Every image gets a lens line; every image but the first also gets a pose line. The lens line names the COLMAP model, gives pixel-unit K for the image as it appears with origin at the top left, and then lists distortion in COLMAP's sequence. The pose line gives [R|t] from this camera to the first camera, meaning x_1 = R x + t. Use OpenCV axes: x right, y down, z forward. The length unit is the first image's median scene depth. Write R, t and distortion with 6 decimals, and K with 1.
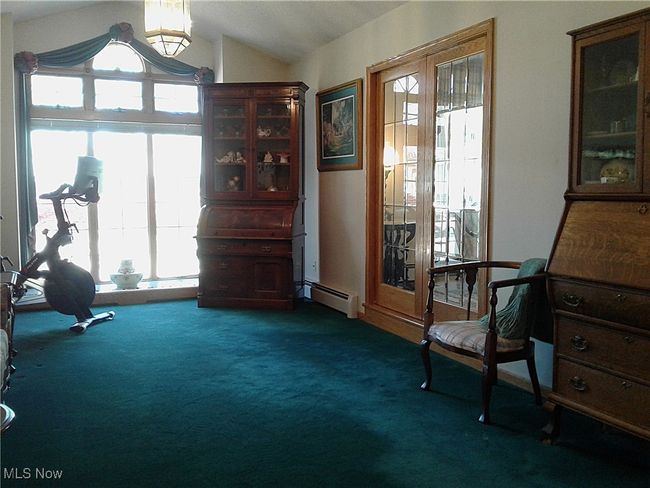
lens RADIAL K [[606.6, 0, 325.0], [0, 606.6, 244.0], [0, 0, 1]] dist [0.107390, -0.252379]
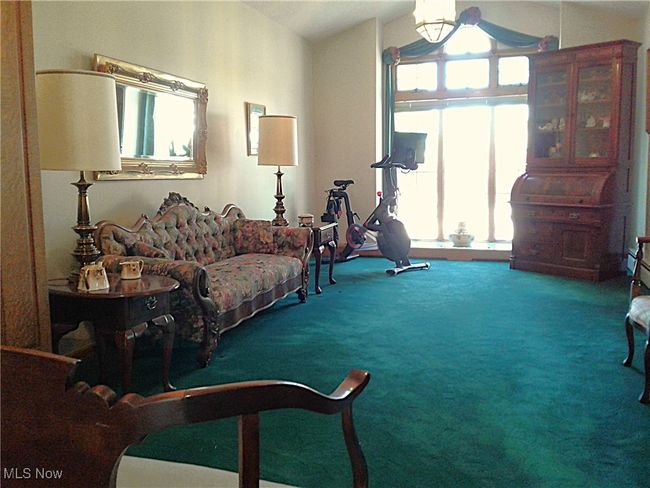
lens RADIAL K [[612.8, 0, 325.0], [0, 612.8, 244.0], [0, 0, 1]] dist [-0.006750, -0.012270]
pose [[0.739802, 0.072248, -0.668934, 0.258490], [-0.039474, 0.997166, 0.064043, 0.005408], [0.671666, -0.020974, 0.740557, -0.005811]]
